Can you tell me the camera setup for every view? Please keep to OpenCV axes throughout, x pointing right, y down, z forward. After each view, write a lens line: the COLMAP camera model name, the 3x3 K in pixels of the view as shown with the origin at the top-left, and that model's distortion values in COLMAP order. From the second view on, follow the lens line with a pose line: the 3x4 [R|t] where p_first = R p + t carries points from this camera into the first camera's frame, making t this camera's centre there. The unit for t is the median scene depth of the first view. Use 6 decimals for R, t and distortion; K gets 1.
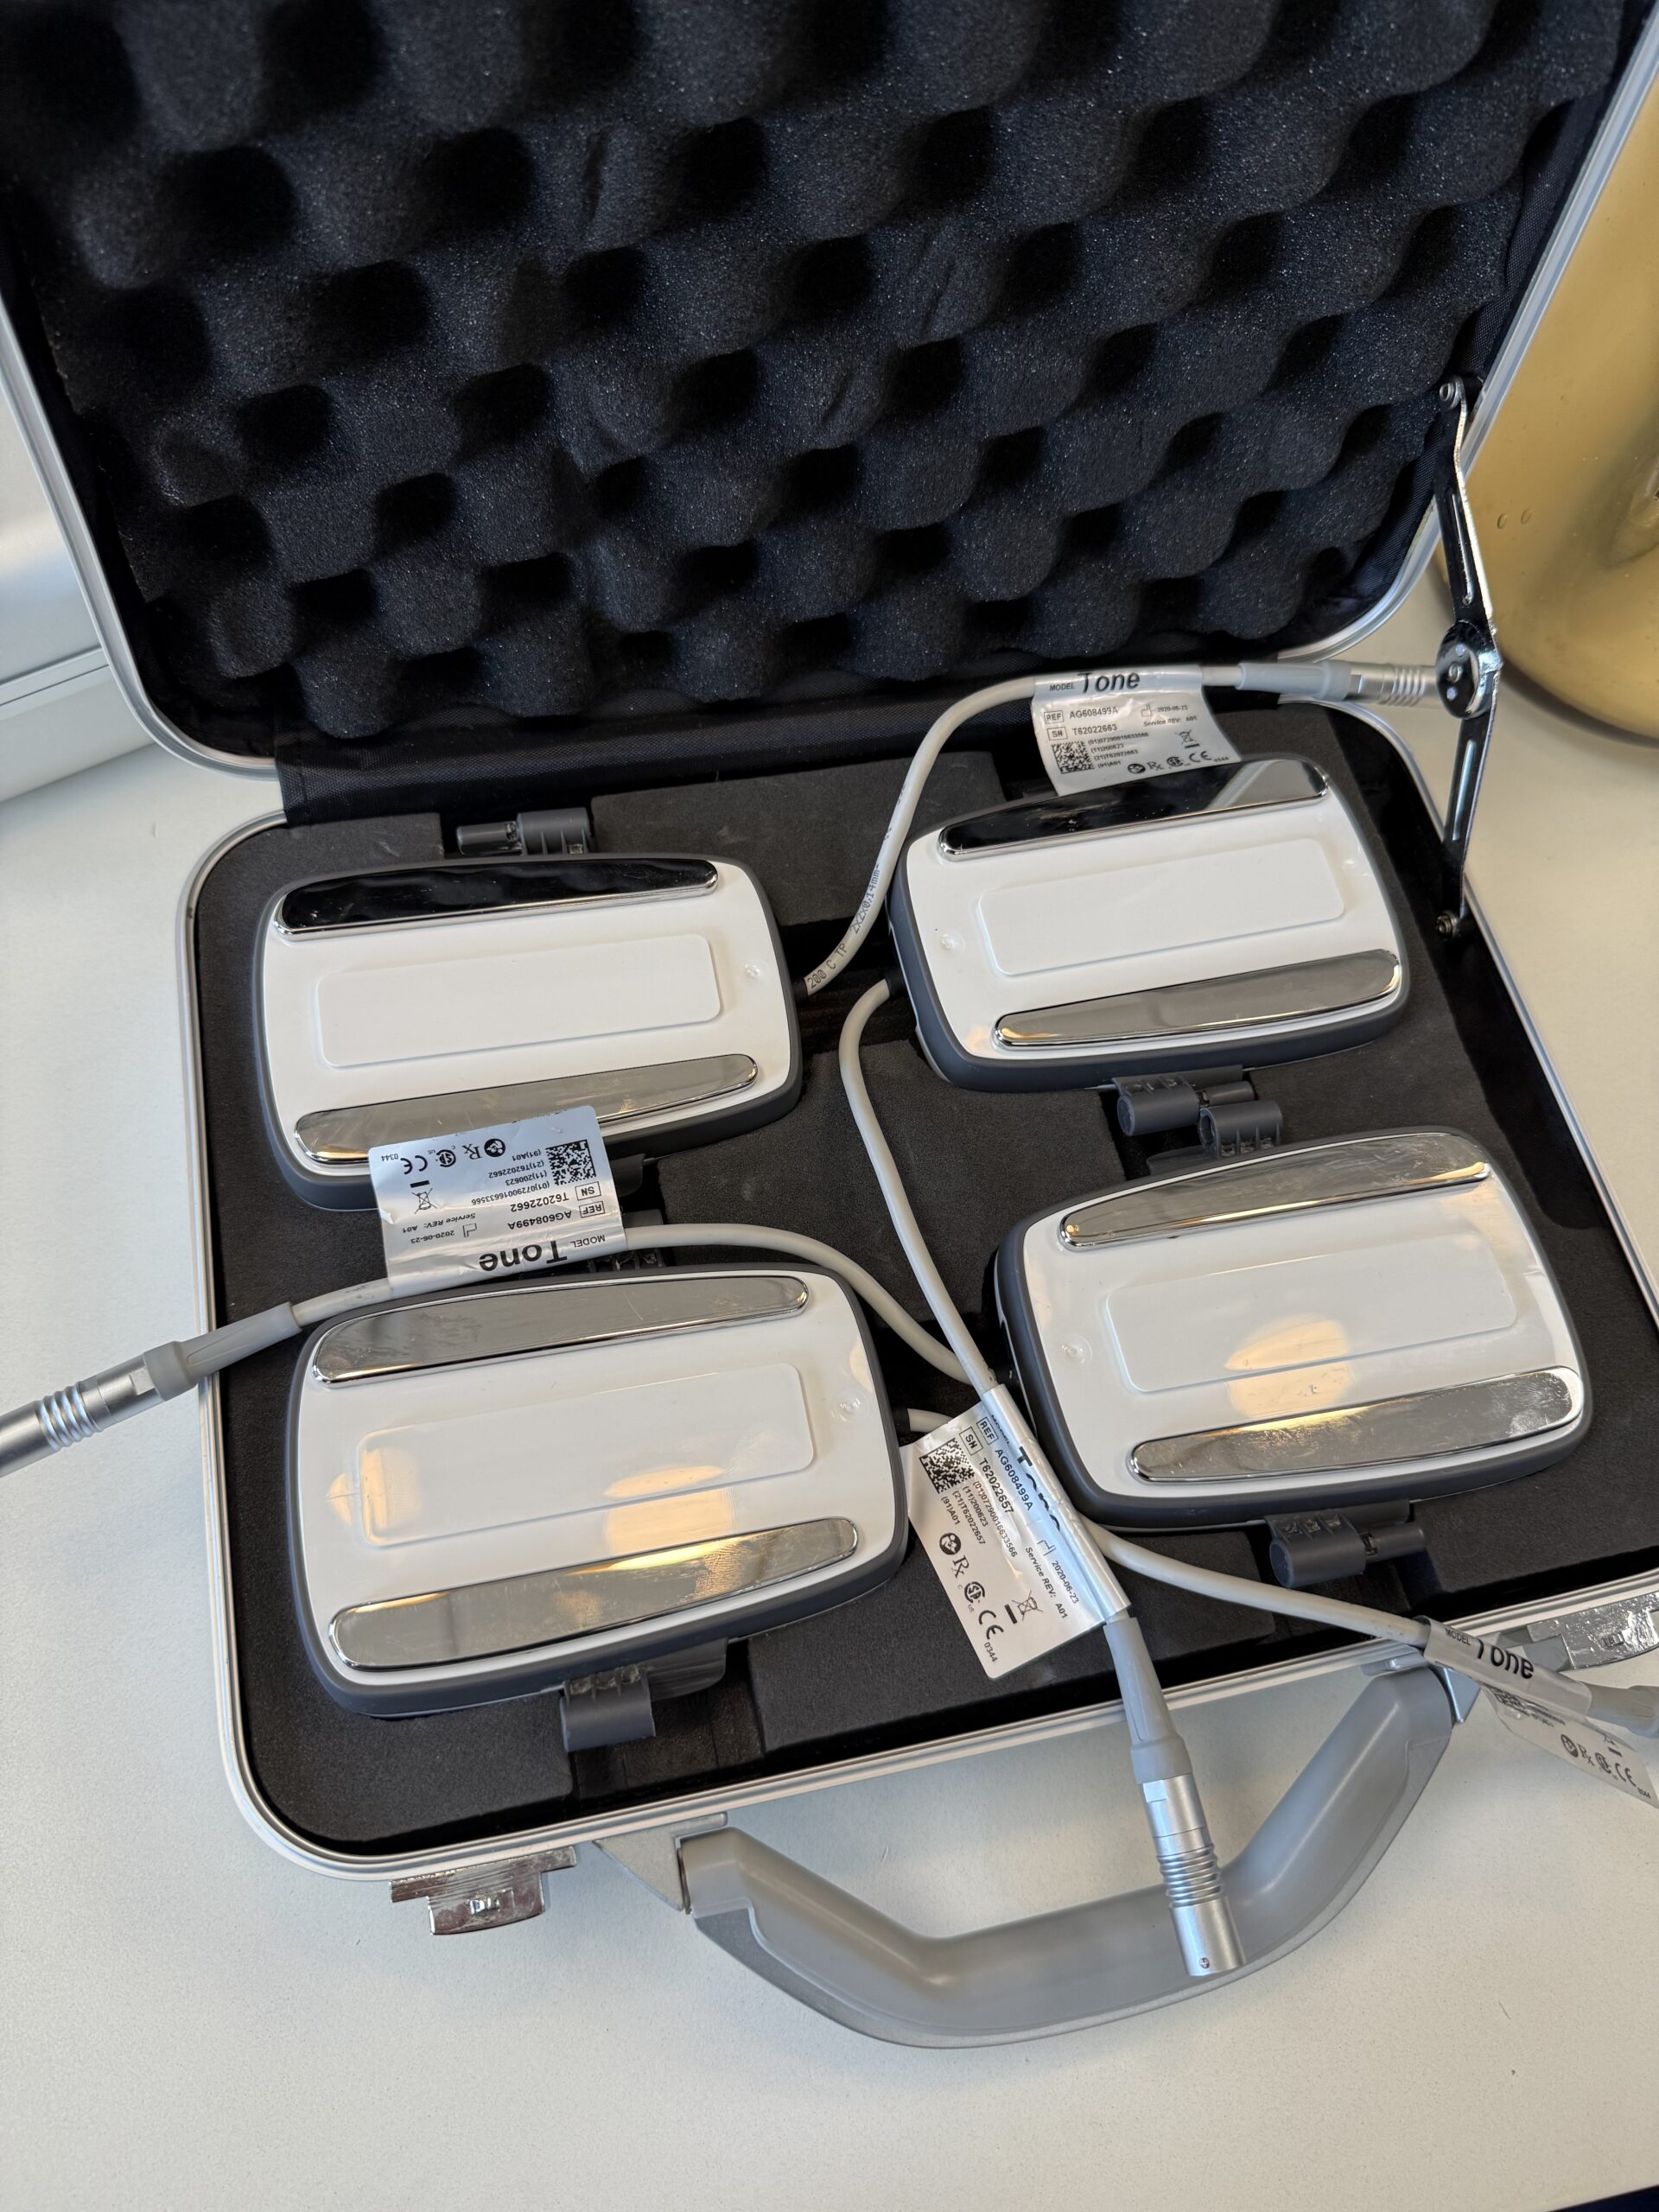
lens RADIAL K [[1577.8, 0, 831.7], [0, 1577.8, 1117.4], [0, 0, 1]] dist [-0.037992, 0.012972]
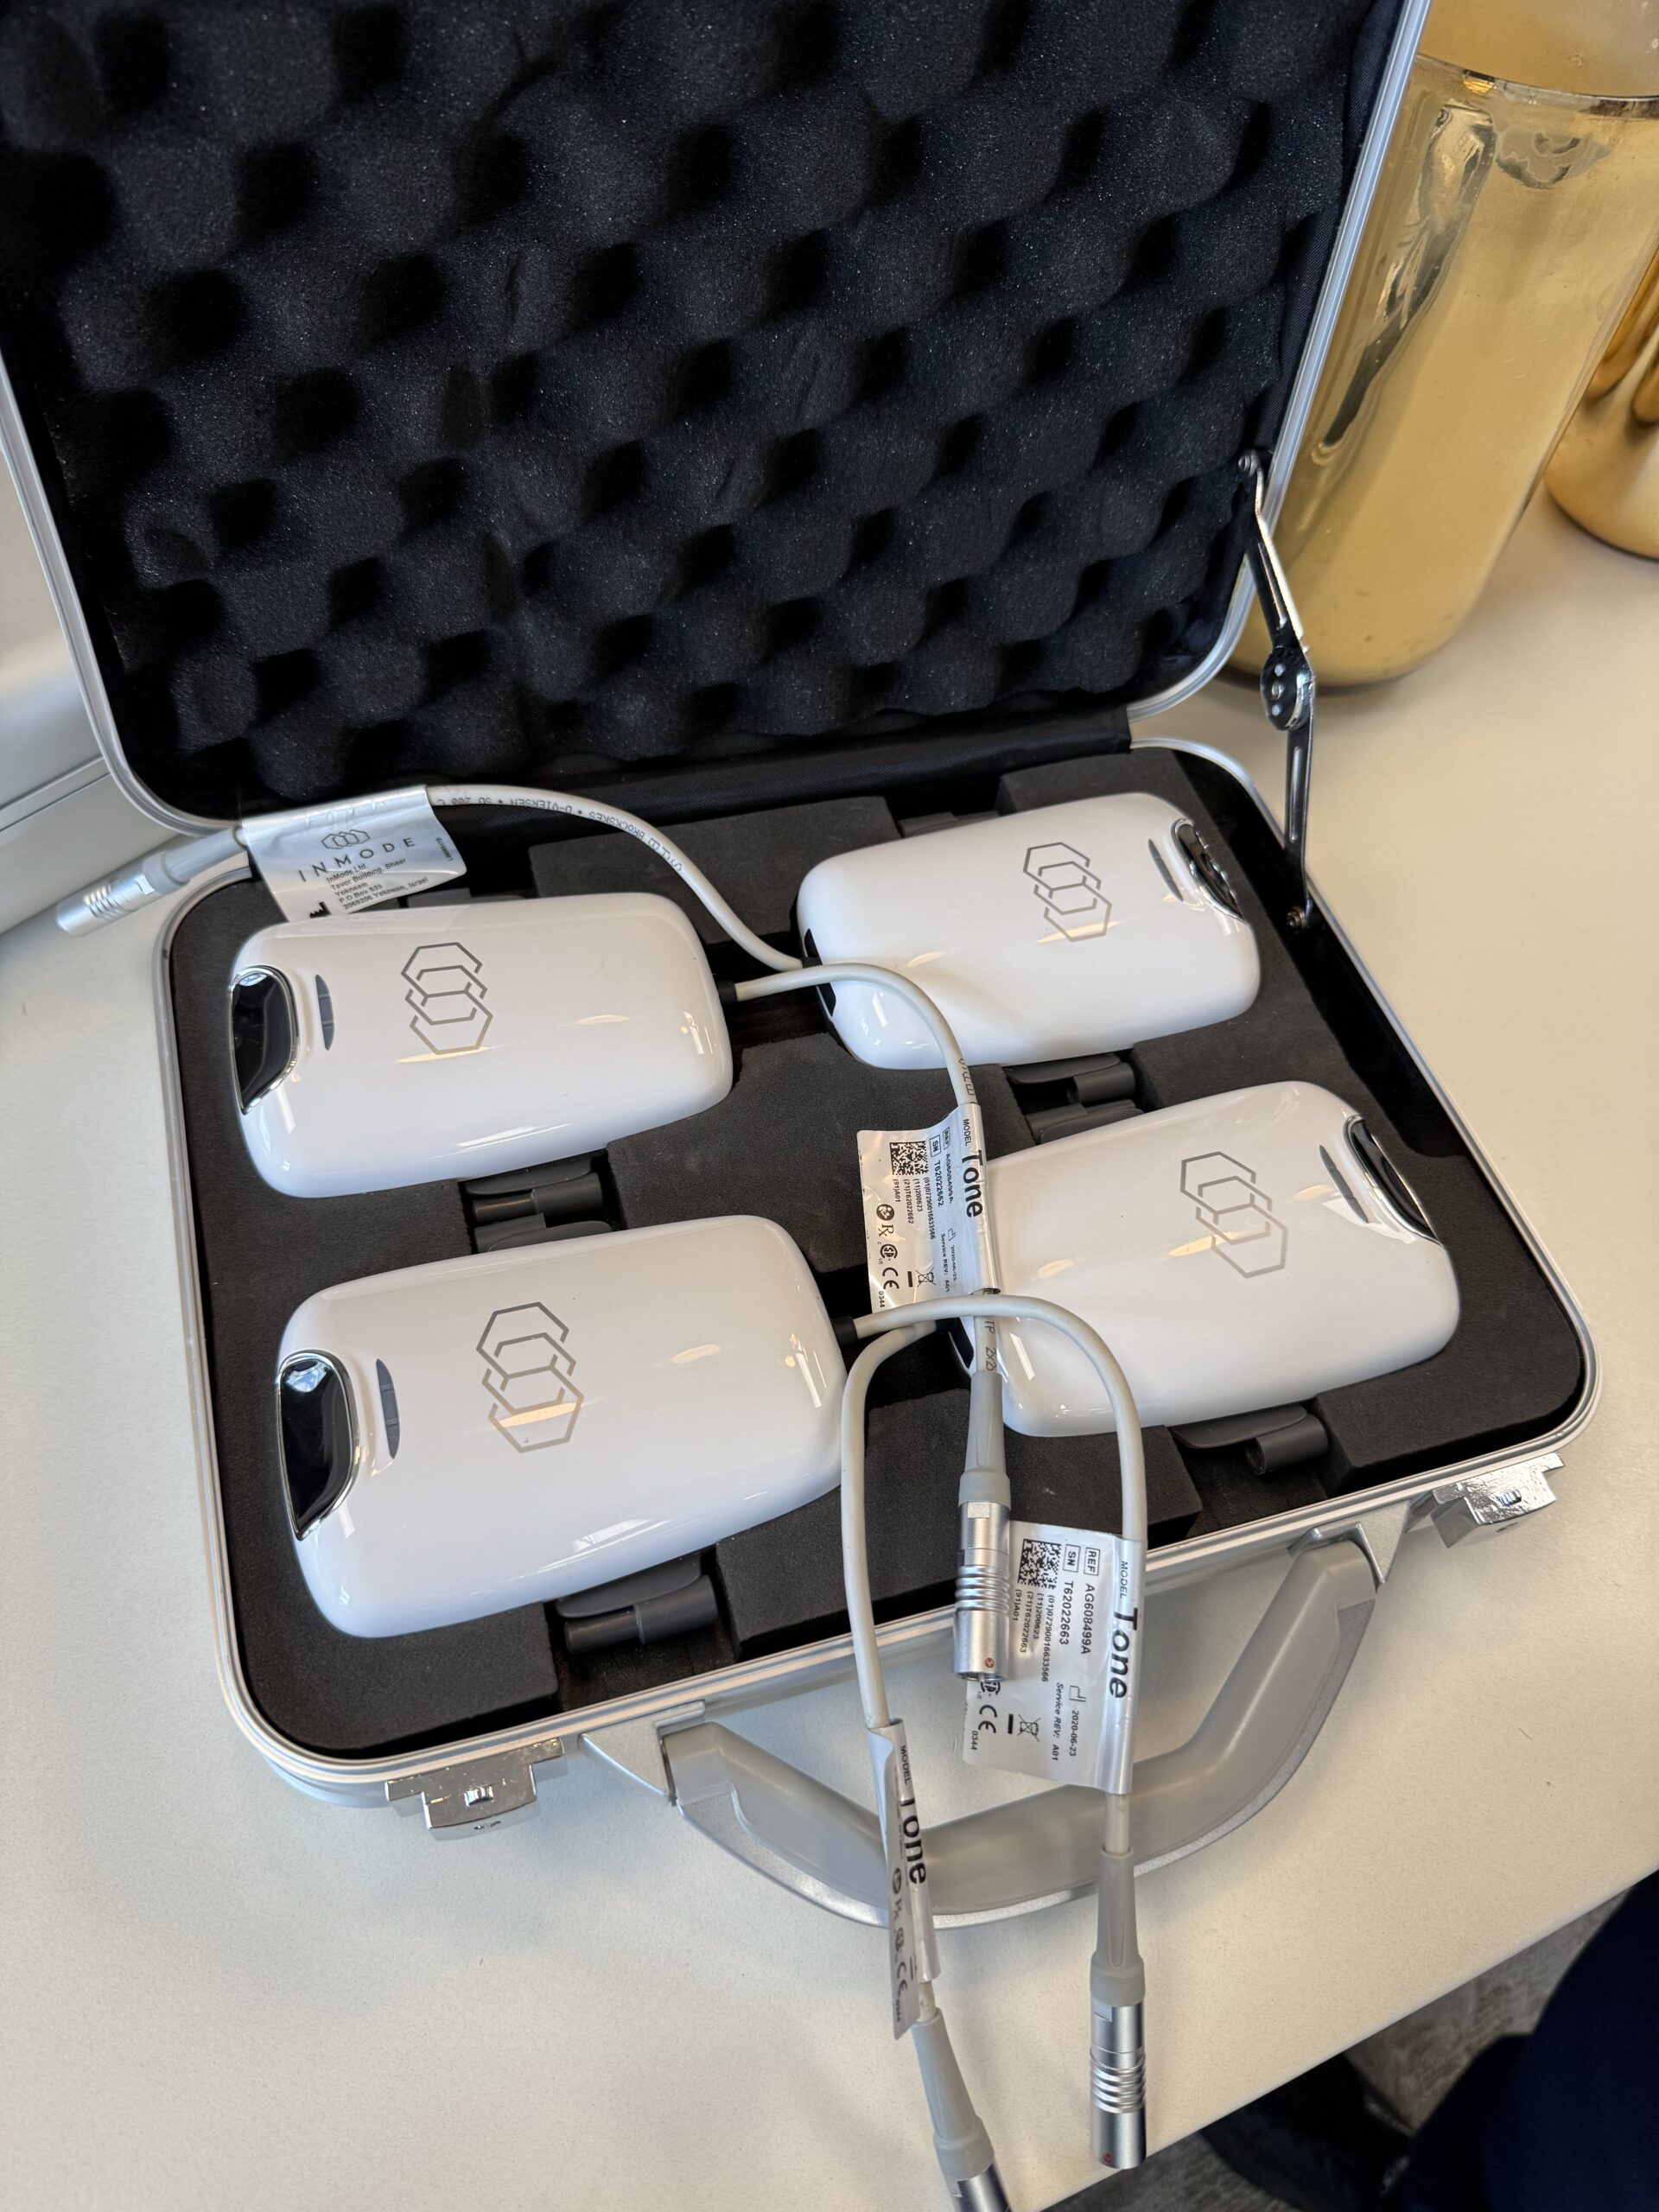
lens RADIAL K [[1546.4, 0, 829.5], [0, 1546.4, 1106.0], [0, 0, 1]] dist [0.000414, -0.042065]
pose [[0.996590, -0.063584, 0.052593, -0.010977], [0.070420, 0.987586, -0.140409, 0.168348], [-0.043012, 0.143634, 0.988696, -0.075639]]
